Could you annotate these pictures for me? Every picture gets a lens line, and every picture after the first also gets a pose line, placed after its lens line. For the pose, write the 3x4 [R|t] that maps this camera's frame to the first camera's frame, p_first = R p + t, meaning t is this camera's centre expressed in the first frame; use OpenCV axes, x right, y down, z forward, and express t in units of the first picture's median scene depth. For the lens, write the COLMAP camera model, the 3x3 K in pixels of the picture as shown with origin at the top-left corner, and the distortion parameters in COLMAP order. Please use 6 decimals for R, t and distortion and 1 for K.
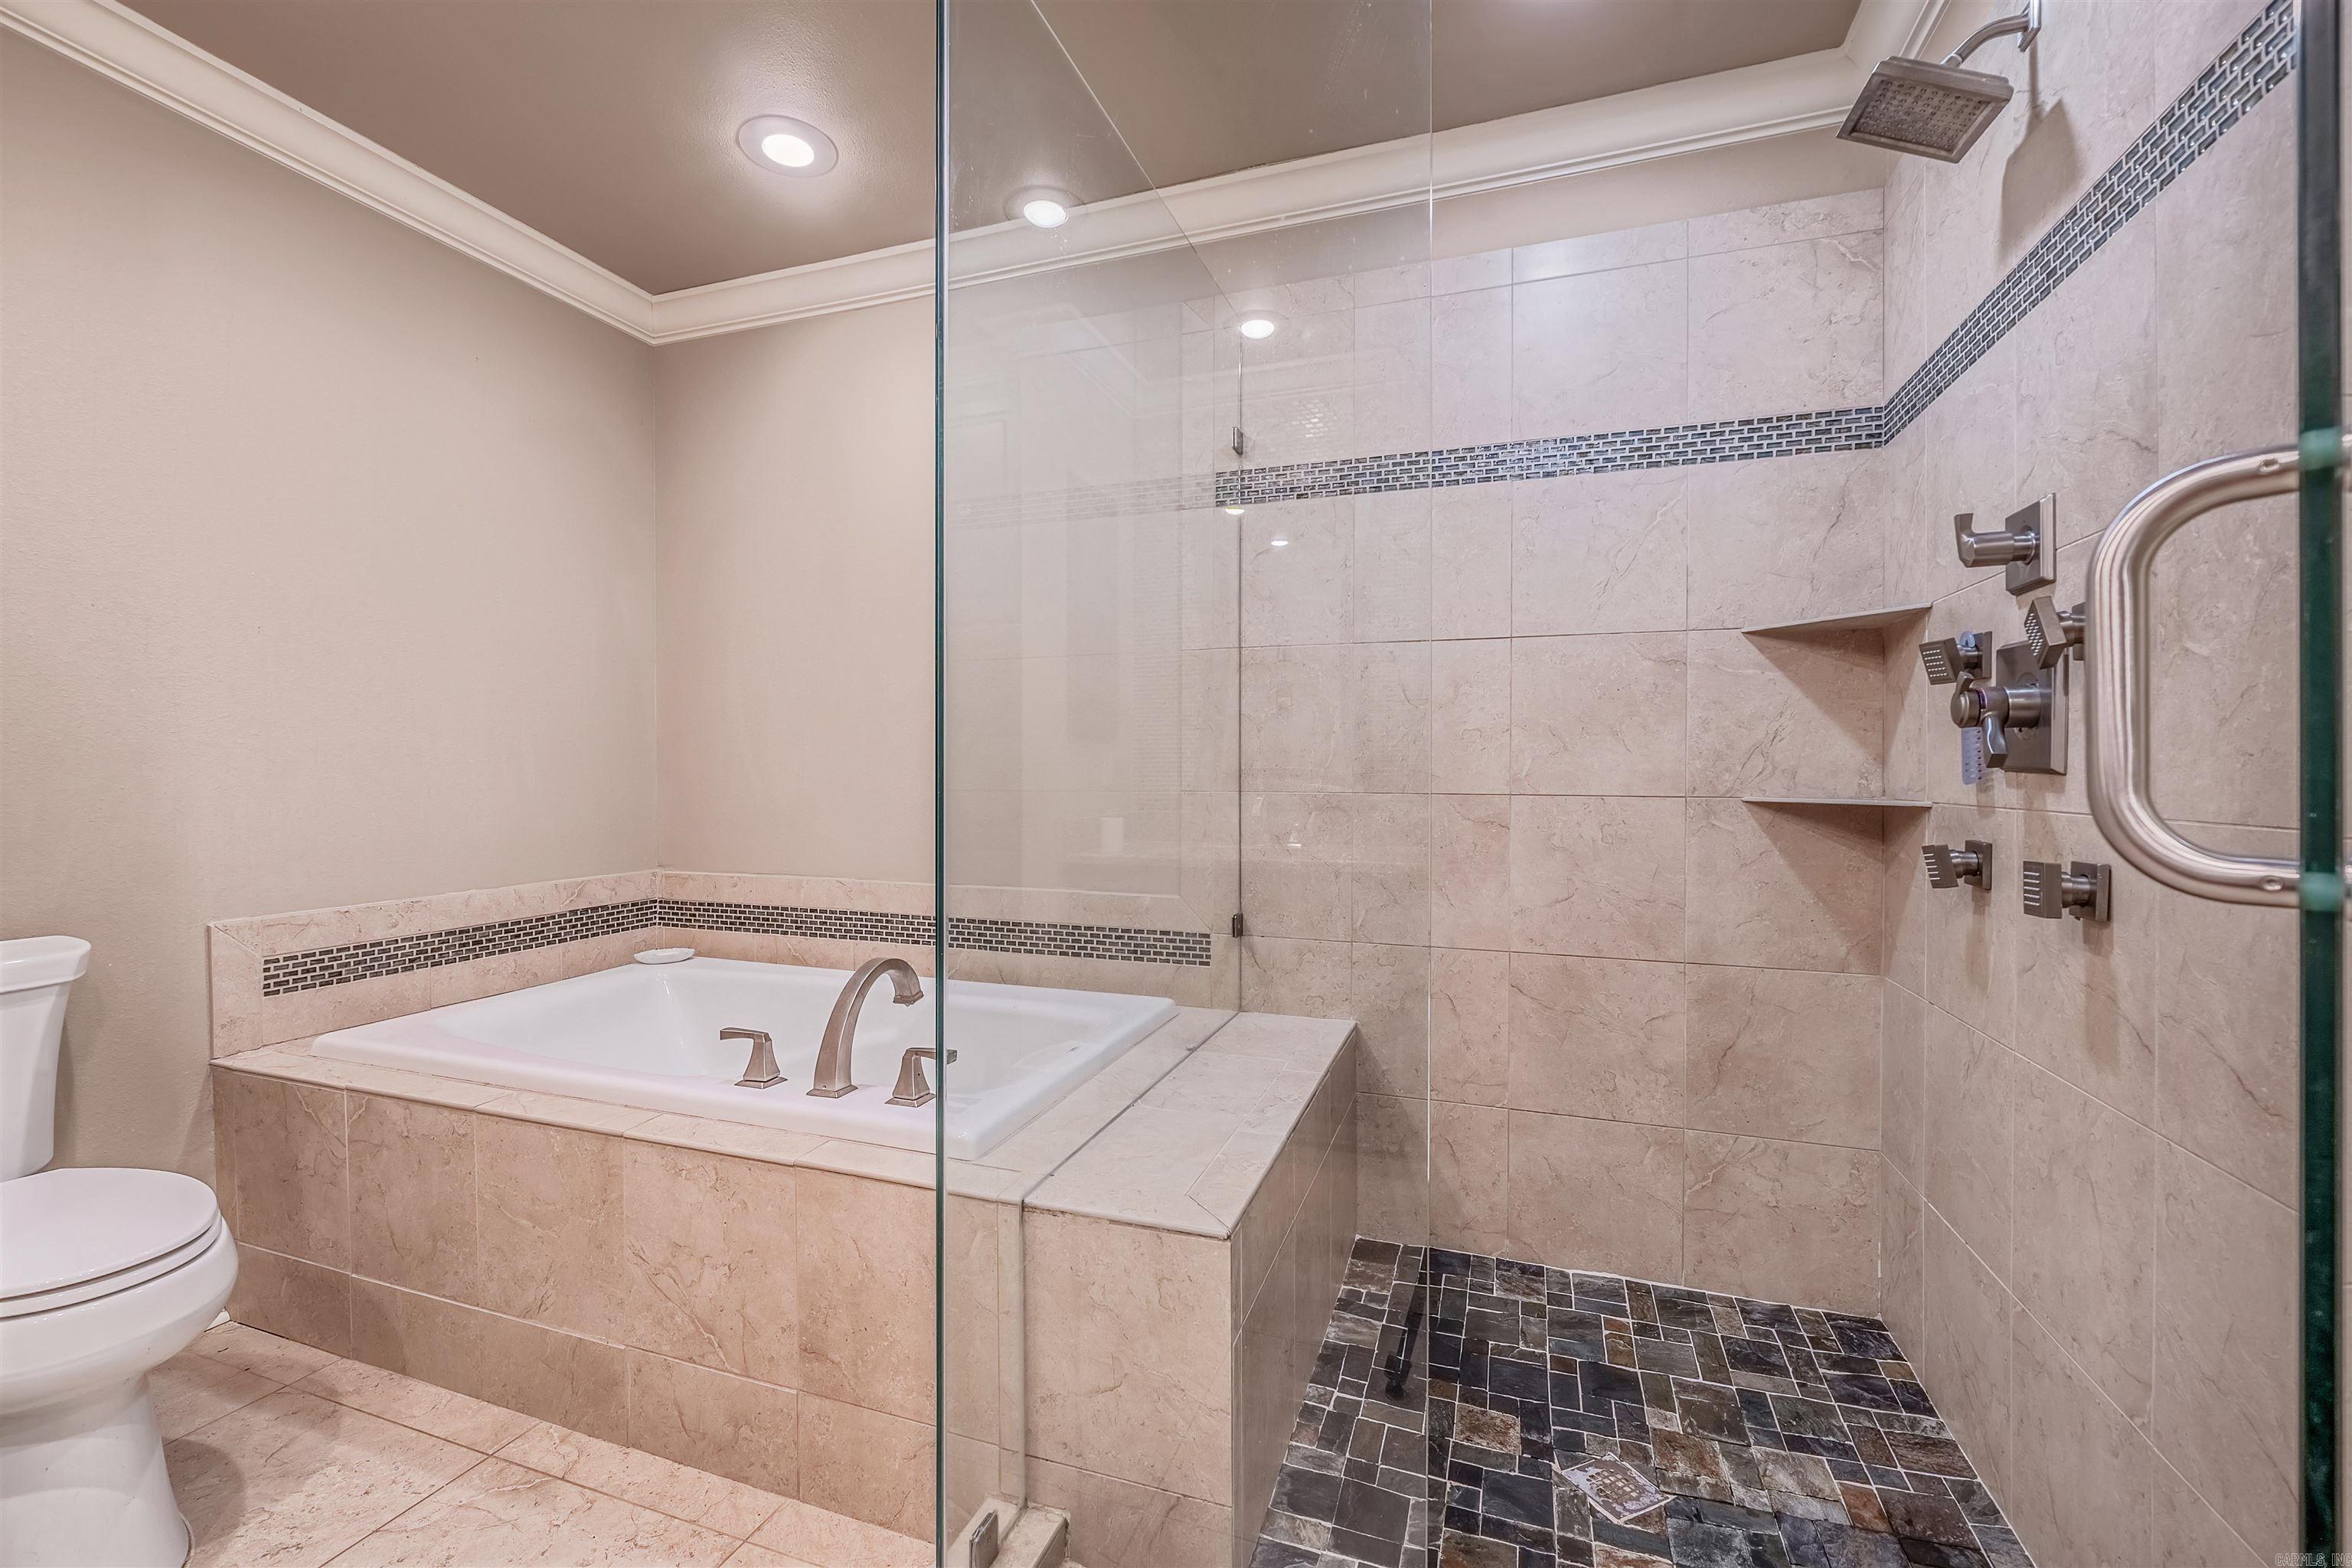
lens RADIAL K [[1018.7, 0, 1160.5], [0, 1018.7, 772.6], [0, 0, 1]] dist [-0.002116, 0.000456]
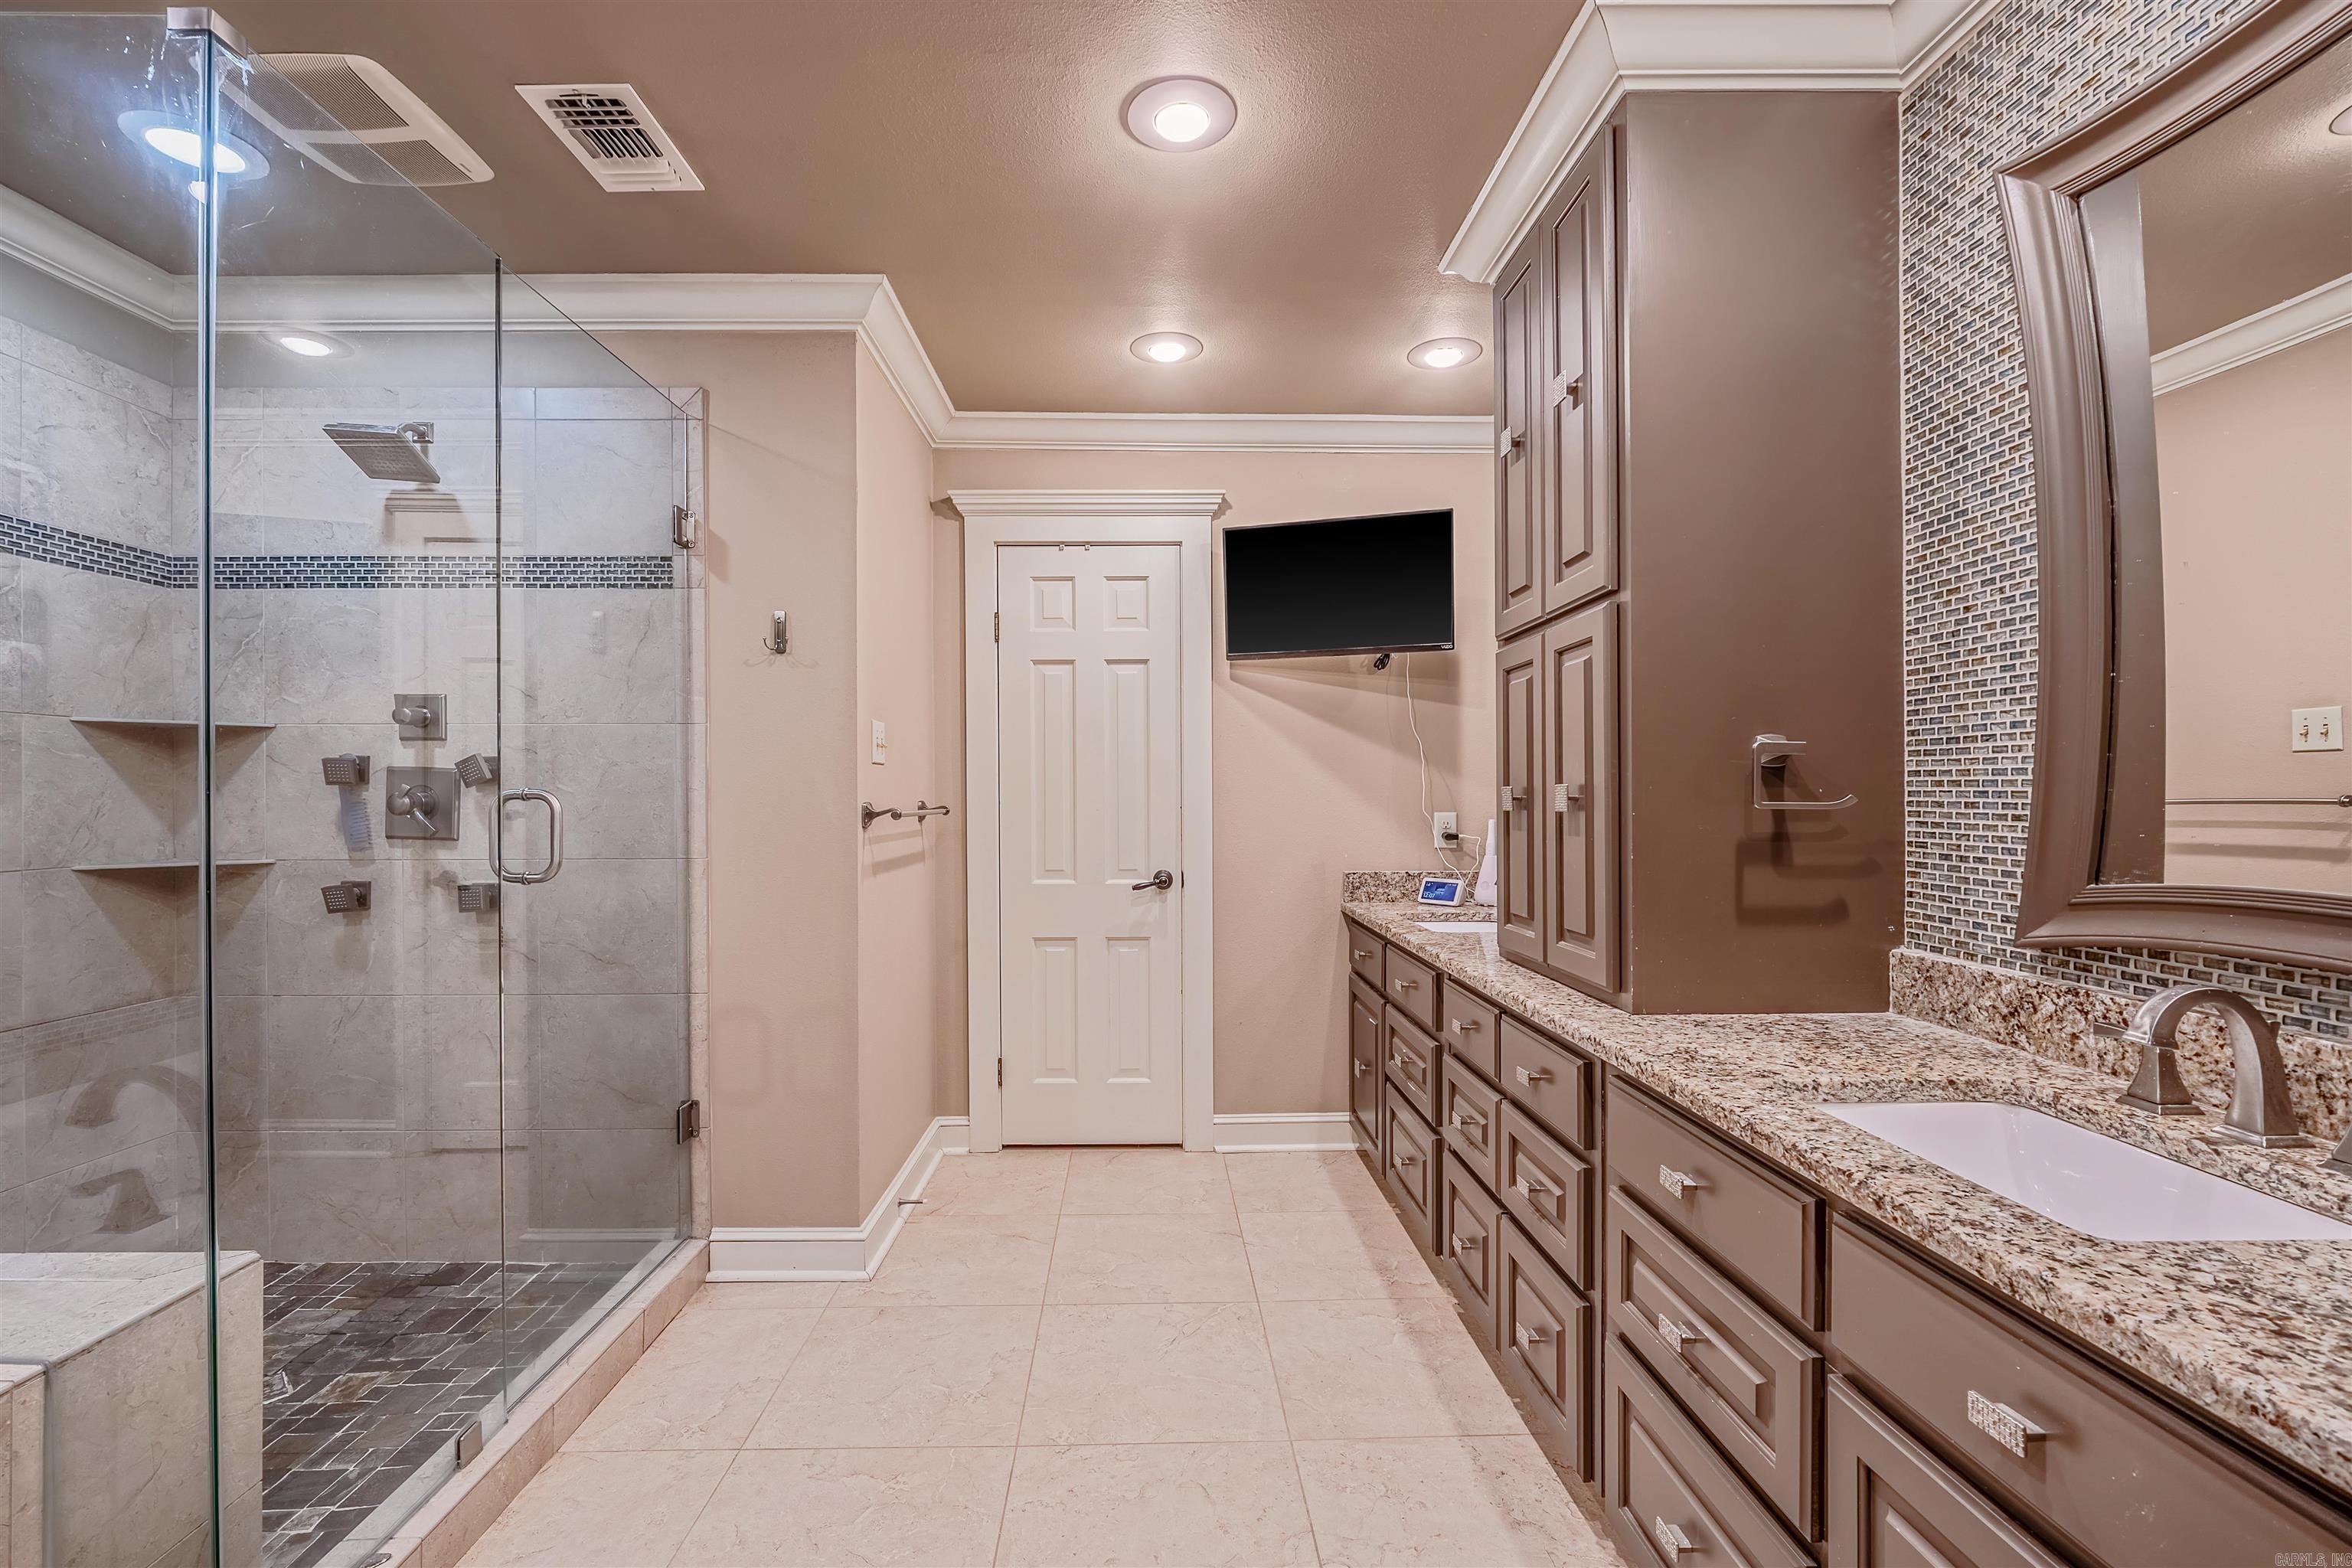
lens RADIAL K [[1018.7, 0, 1168.3], [0, 1018.7, 786.3], [0, 0, 1]] dist [-0.002116, 0.000456]
pose [[-0.362435, 0.005380, 0.931994, -0.931136], [0.002326, 0.999985, -0.004868, -0.057639], [-0.932006, 0.000404, -0.362442, 0.281503]]
